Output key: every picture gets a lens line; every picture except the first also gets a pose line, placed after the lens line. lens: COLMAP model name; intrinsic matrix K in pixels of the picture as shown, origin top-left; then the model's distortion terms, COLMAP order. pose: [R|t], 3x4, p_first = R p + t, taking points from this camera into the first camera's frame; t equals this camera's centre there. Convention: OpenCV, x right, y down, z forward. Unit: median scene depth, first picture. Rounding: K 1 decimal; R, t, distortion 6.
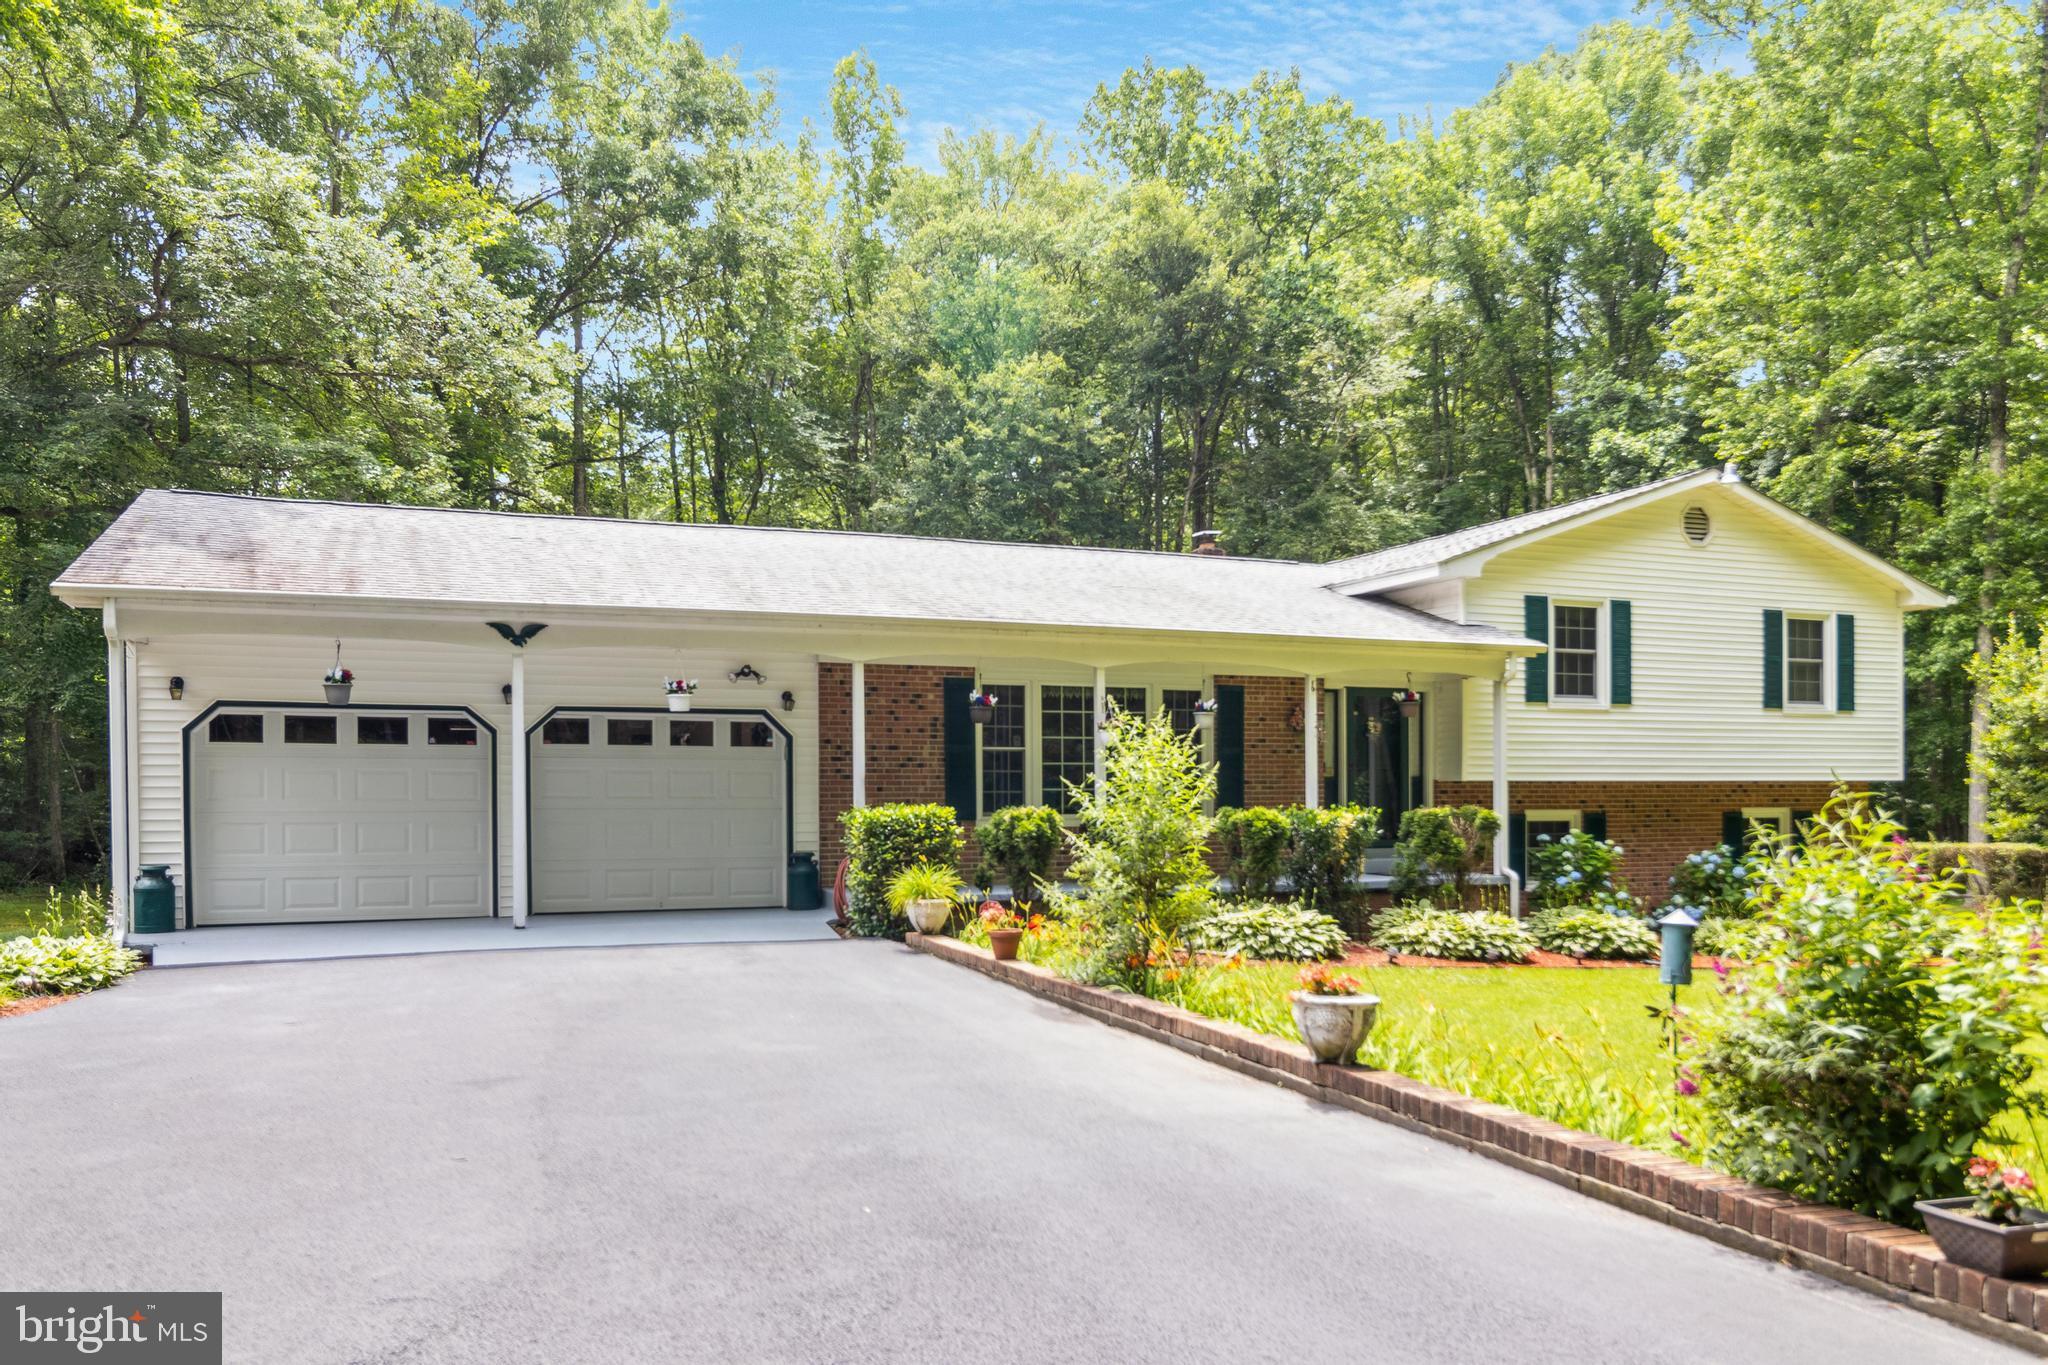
lens RADIAL K [[1523.3, 0, 994.4], [0, 1523.3, 786.1], [0, 0, 1]] dist [-0.006547, -0.001869]
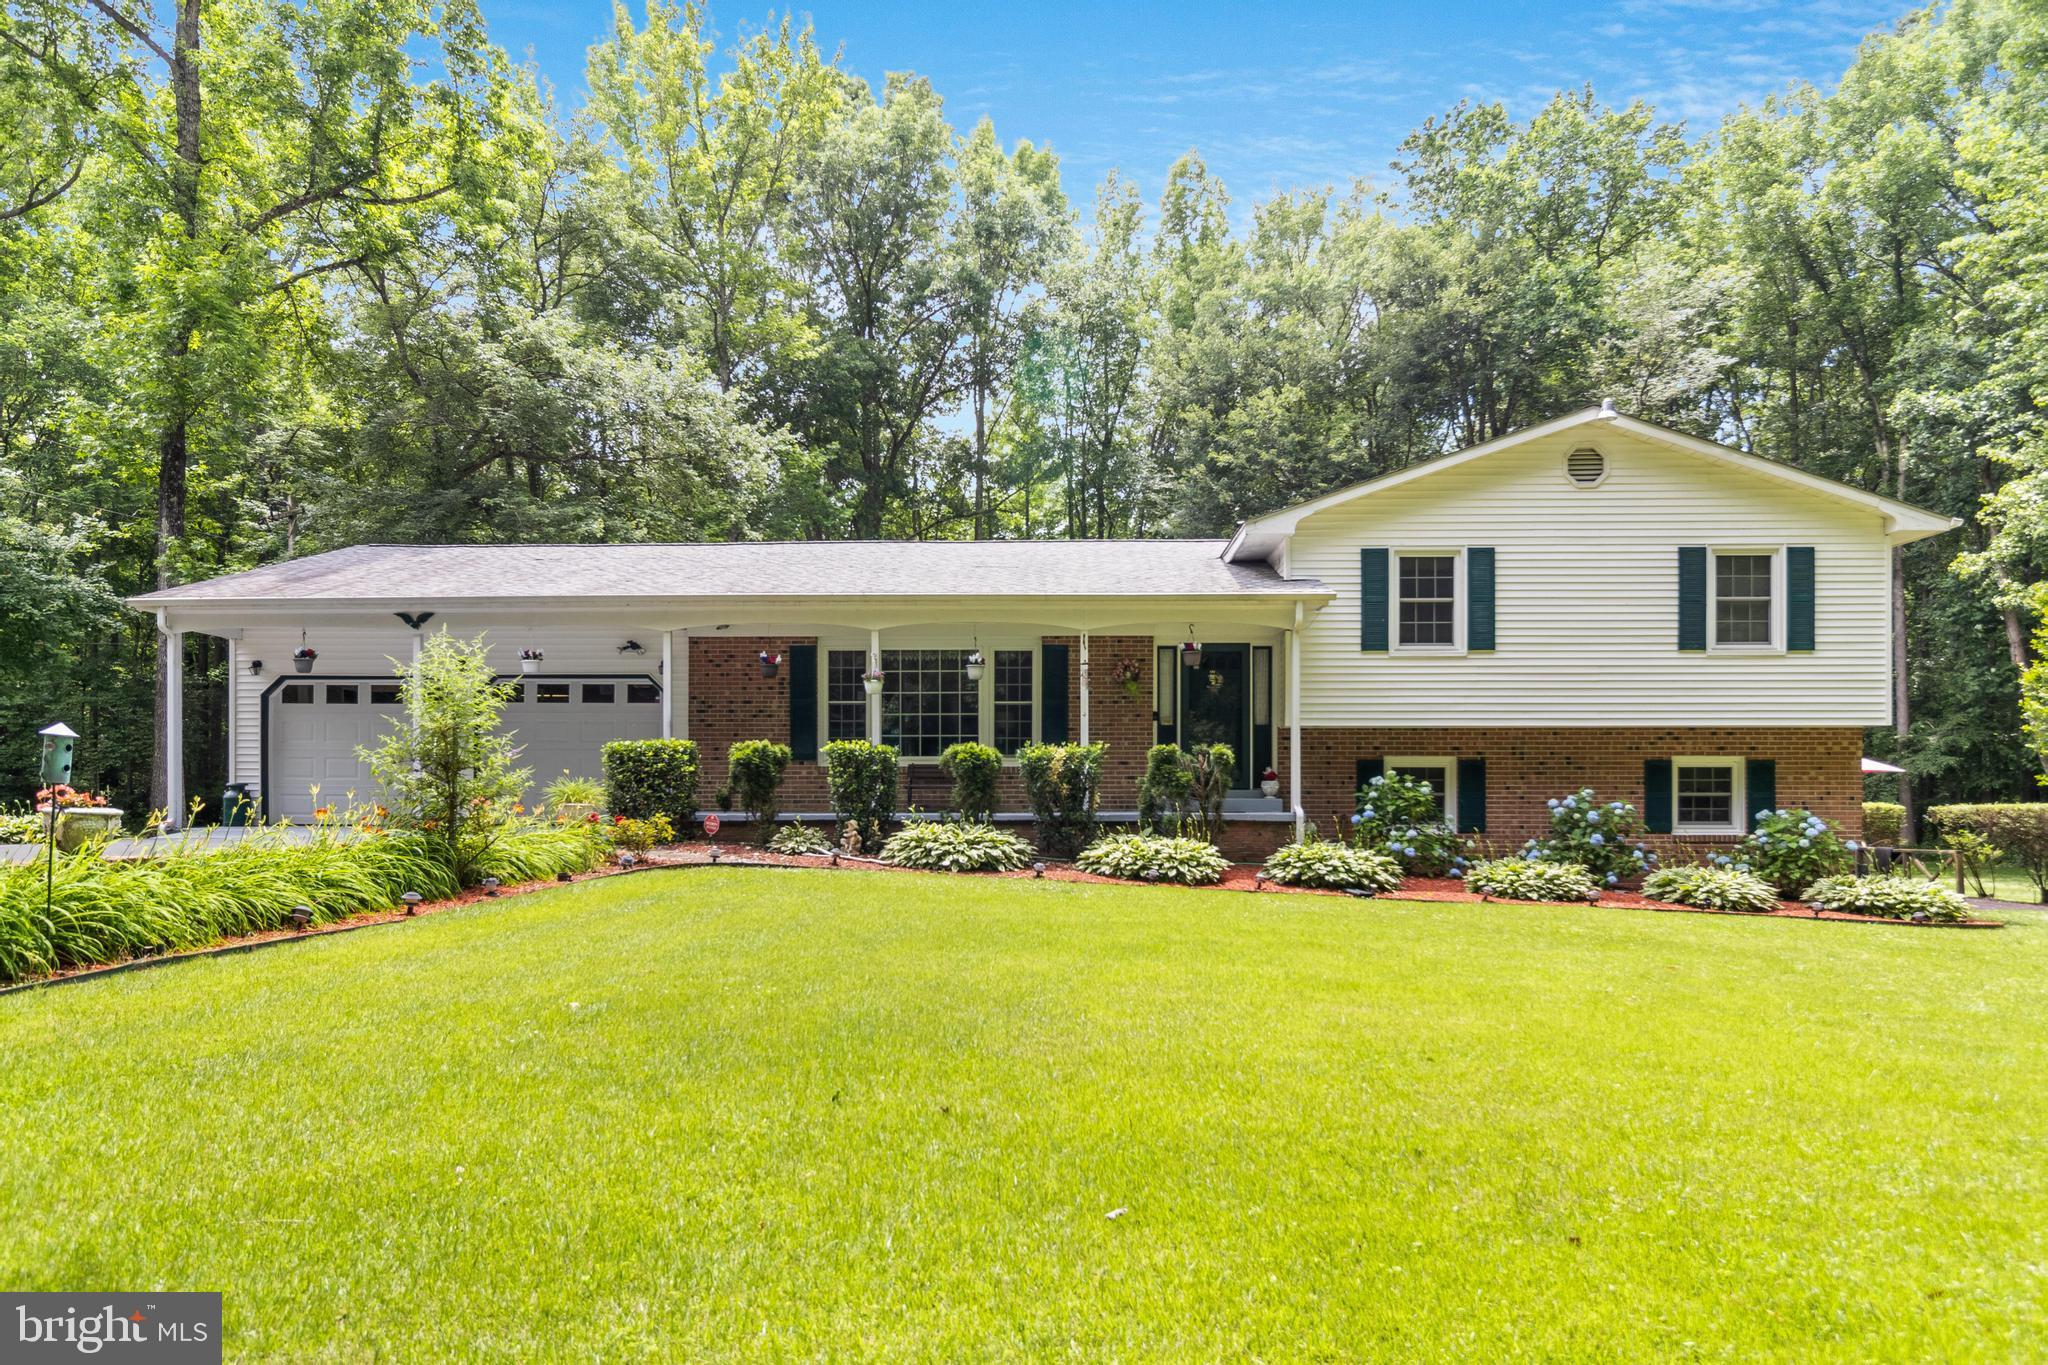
lens RADIAL K [[1245.2, 0, 1020.0], [0, 1245.2, 788.7], [0, 0, 1]] dist [0.001524, 0.001374]
pose [[0.914316, 0.001846, -0.404998, 0.466794], [-0.001426, 0.999998, 0.001339, 0.037778], [0.405000, -0.000647, 0.914317, 0.117472]]
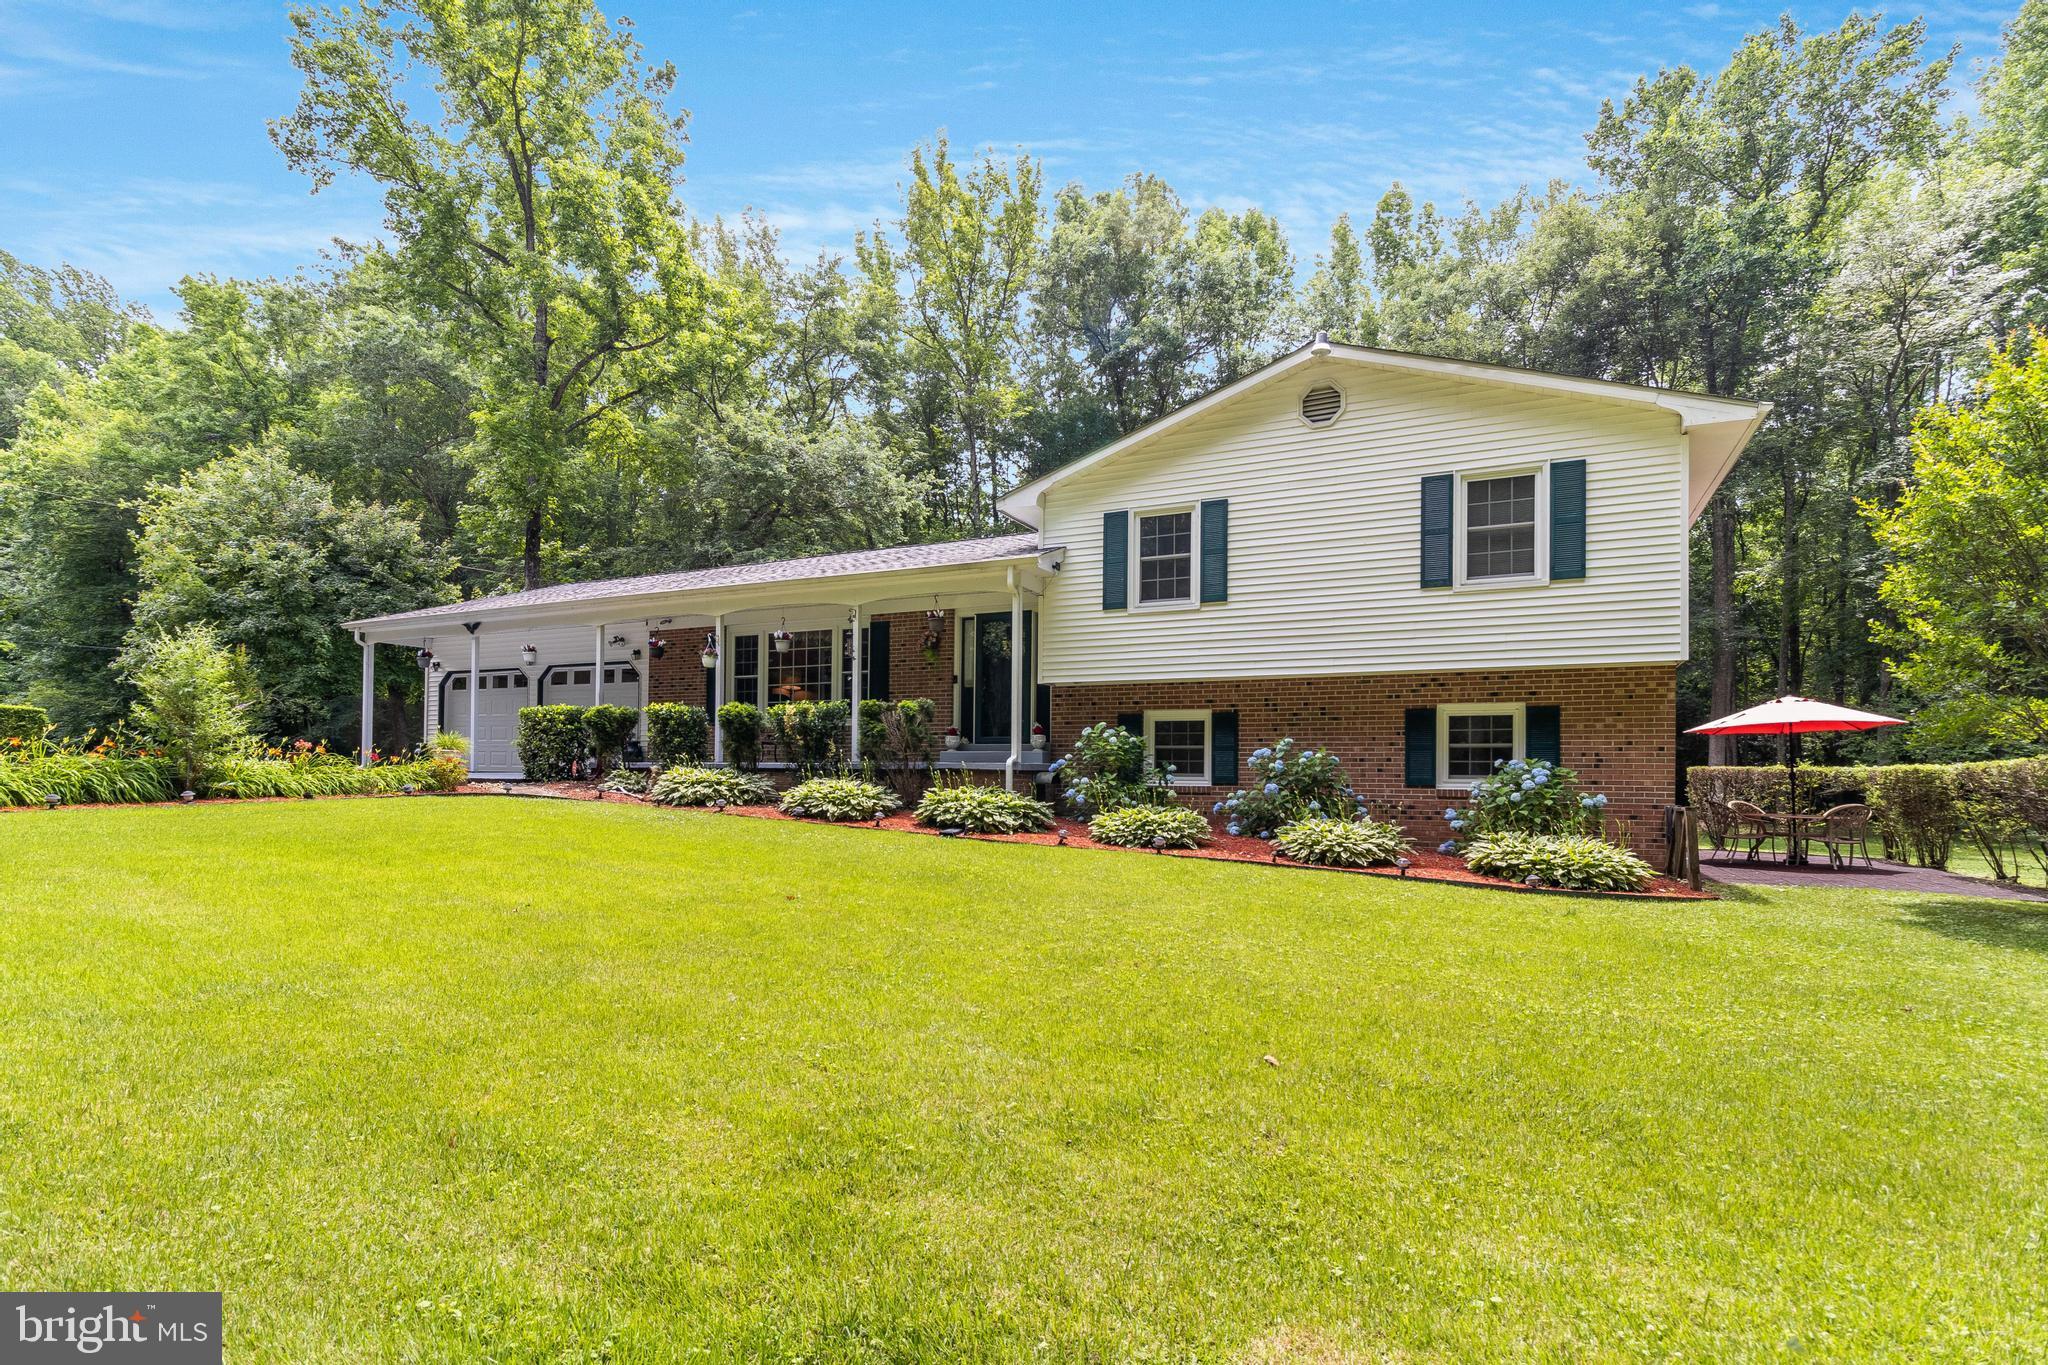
lens RADIAL K [[986.2, 0, 1032.3], [0, 986.2, 788.8], [0, 0, 1]] dist [0.001775, 0.000267]
pose [[0.670465, 0.022226, -0.741608, 0.824188], [-0.004224, 0.999649, 0.026141, 0.054487], [0.741929, -0.014394, 0.670324, 0.463517]]
